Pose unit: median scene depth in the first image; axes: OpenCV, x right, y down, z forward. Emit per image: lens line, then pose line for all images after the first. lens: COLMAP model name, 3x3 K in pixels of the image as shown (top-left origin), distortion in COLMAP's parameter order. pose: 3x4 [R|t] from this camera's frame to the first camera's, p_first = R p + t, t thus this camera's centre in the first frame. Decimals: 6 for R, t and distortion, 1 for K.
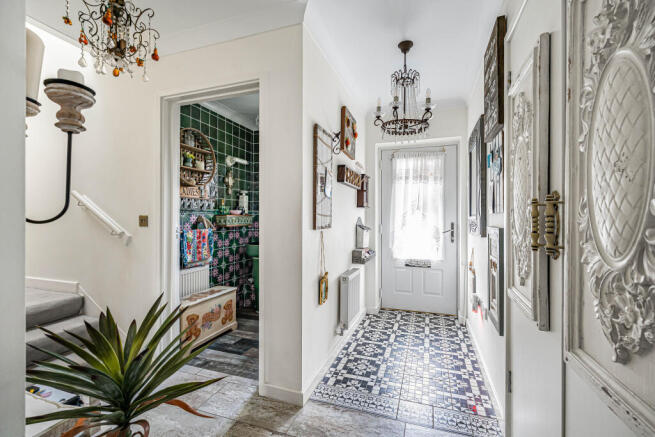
lens RADIAL K [[297.4, 0, 327.5], [0, 297.4, 218.4], [0, 0, 1]] dist [0.000973, 0.000056]
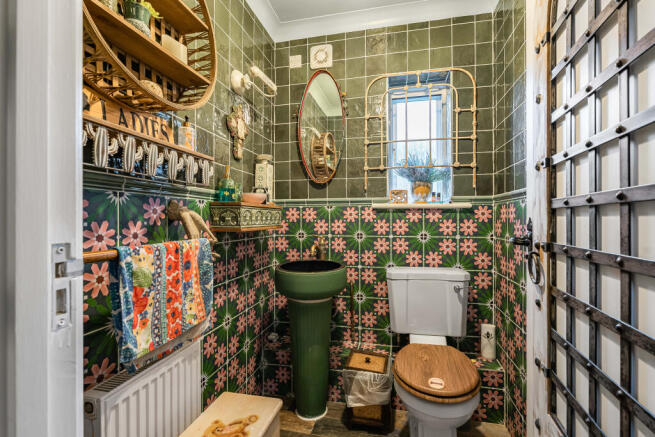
lens RADIAL K [[297.4, 0, 328.1], [0, 297.4, 220.3], [0, 0, 1]] dist [0.000973, 0.000056]
pose [[0.991354, -0.007559, 0.130997, -0.291807], [0.007434, 0.999971, 0.001444, 0.013541], [-0.131004, -0.000457, 0.991382, 0.623033]]
